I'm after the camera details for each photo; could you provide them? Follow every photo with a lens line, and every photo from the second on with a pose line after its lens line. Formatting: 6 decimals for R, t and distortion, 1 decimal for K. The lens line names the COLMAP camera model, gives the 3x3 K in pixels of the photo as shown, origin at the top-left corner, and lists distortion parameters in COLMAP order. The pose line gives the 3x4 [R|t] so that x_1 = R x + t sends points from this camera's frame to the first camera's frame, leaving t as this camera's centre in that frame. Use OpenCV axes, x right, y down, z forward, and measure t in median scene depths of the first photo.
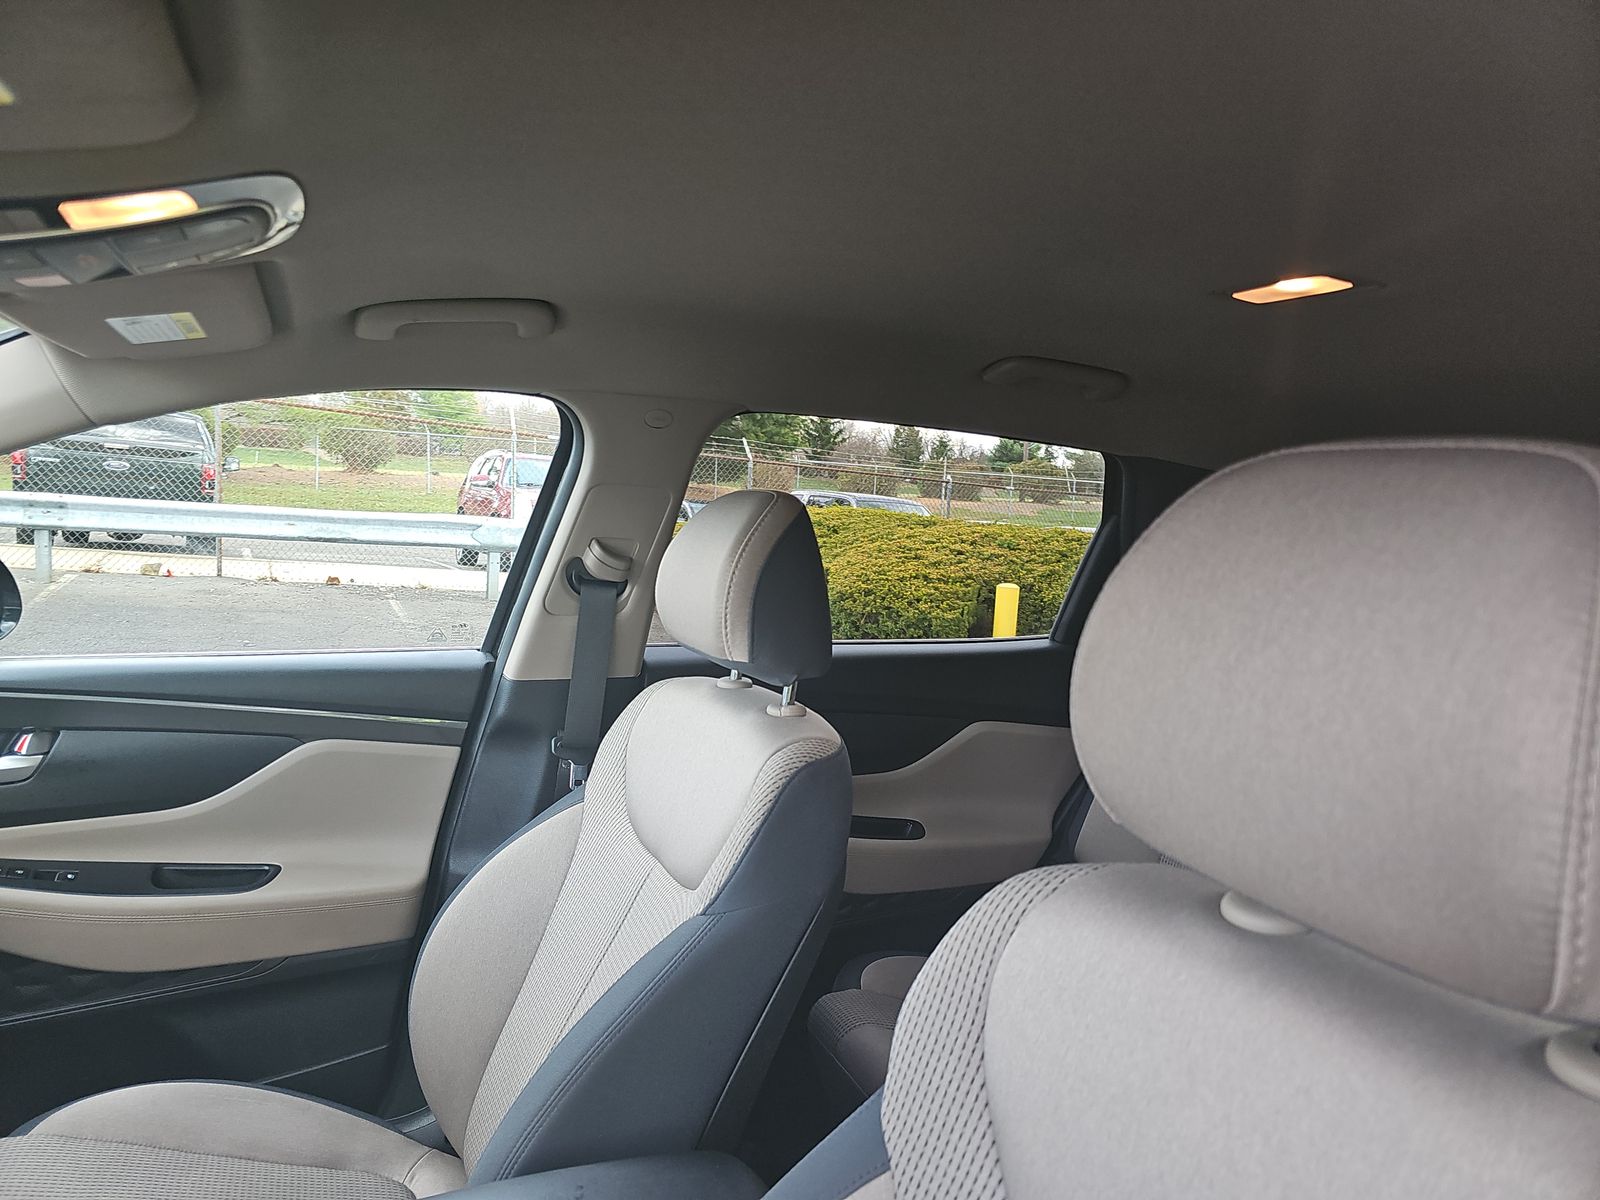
lens RADIAL K [[1033.5, 0, 802.7], [0, 1033.5, 593.8], [0, 0, 1]] dist [0.005015, -0.006513]
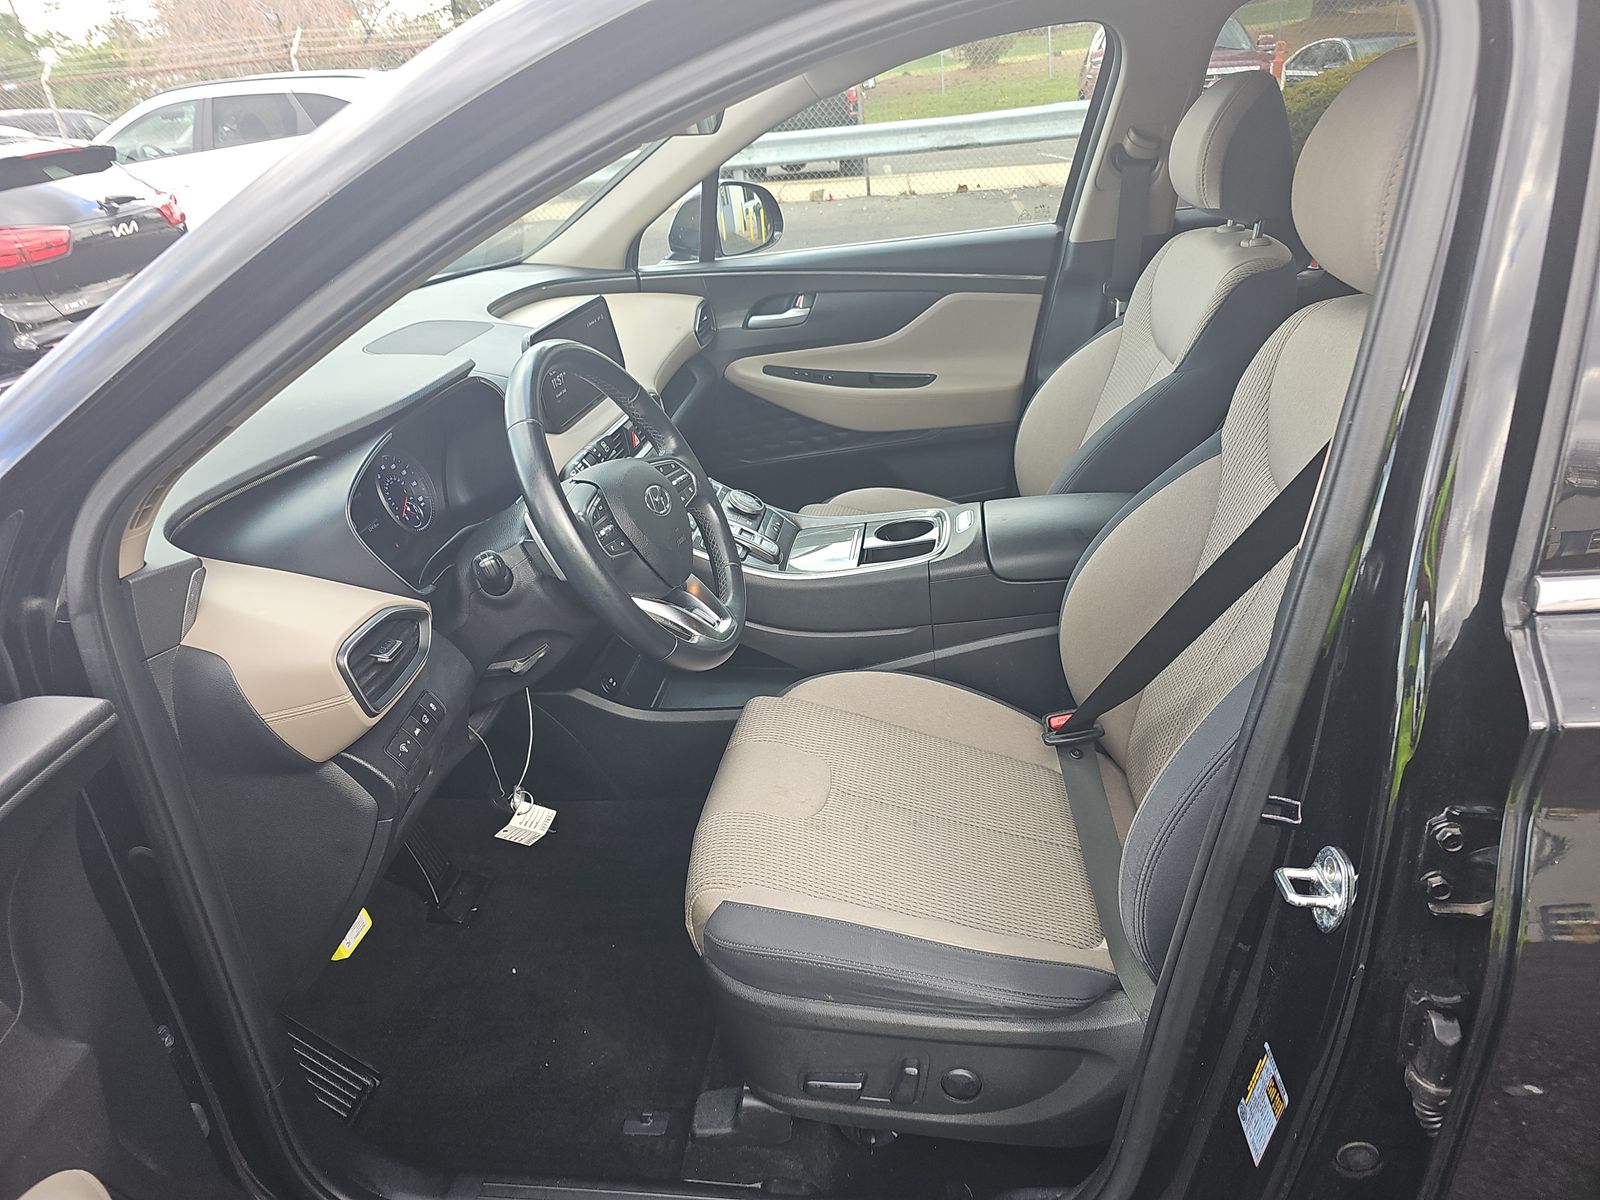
lens RADIAL K [[1033.5, 0, 805.0], [0, 1033.5, 600.1], [0, 0, 1]] dist [0.005015, -0.006513]
pose [[0.837485, 0.102243, -0.536810, 0.217803], [0.105429, 0.933654, 0.342308, 0.015886], [0.536194, -0.343273, 0.771142, -0.459608]]
